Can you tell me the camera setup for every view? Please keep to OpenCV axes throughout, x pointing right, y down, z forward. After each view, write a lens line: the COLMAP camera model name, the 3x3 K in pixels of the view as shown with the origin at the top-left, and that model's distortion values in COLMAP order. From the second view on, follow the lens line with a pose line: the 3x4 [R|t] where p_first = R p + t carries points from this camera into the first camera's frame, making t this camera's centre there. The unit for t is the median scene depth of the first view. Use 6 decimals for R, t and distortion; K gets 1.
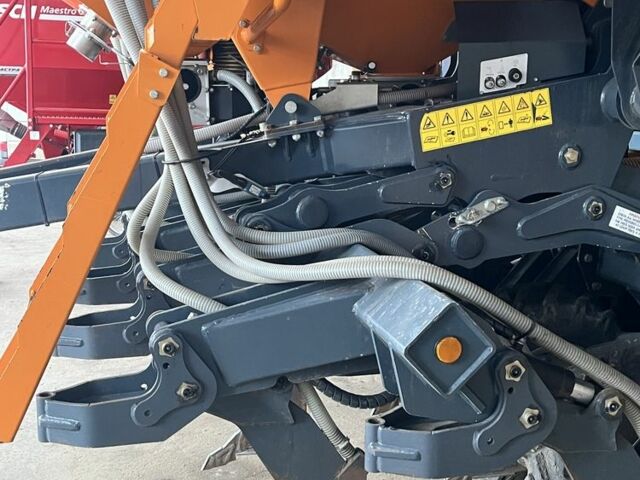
lens RADIAL K [[872.1, 0, 320.0], [0, 872.1, 240.0], [0, 0, 1]] dist [0.127900, -0.393069]
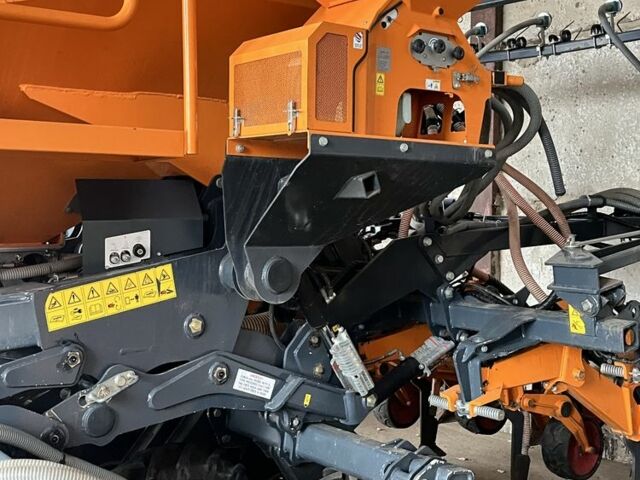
lens RADIAL K [[872.1, 0, 320.0], [0, 872.1, 240.0], [0, 0, 1]] dist [0.127900, -0.393069]
pose [[0.915813, -0.016291, 0.401275, 0.001223], [0.071261, 0.989913, -0.122448, -0.058591], [-0.395232, 0.140735, 0.907736, -0.032930]]
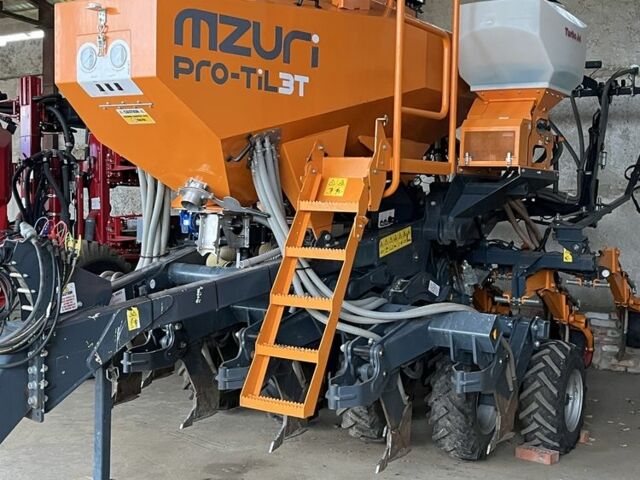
lens RADIAL K [[872.1, 0, 320.0], [0, 872.1, 240.0], [0, 0, 1]] dist [0.127900, -0.393069]
pose [[0.723550, -0.024010, 0.689855, -1.334705], [0.104722, 0.991645, -0.075324, -0.004717], [-0.682282, 0.126744, 0.720019, -0.352745]]
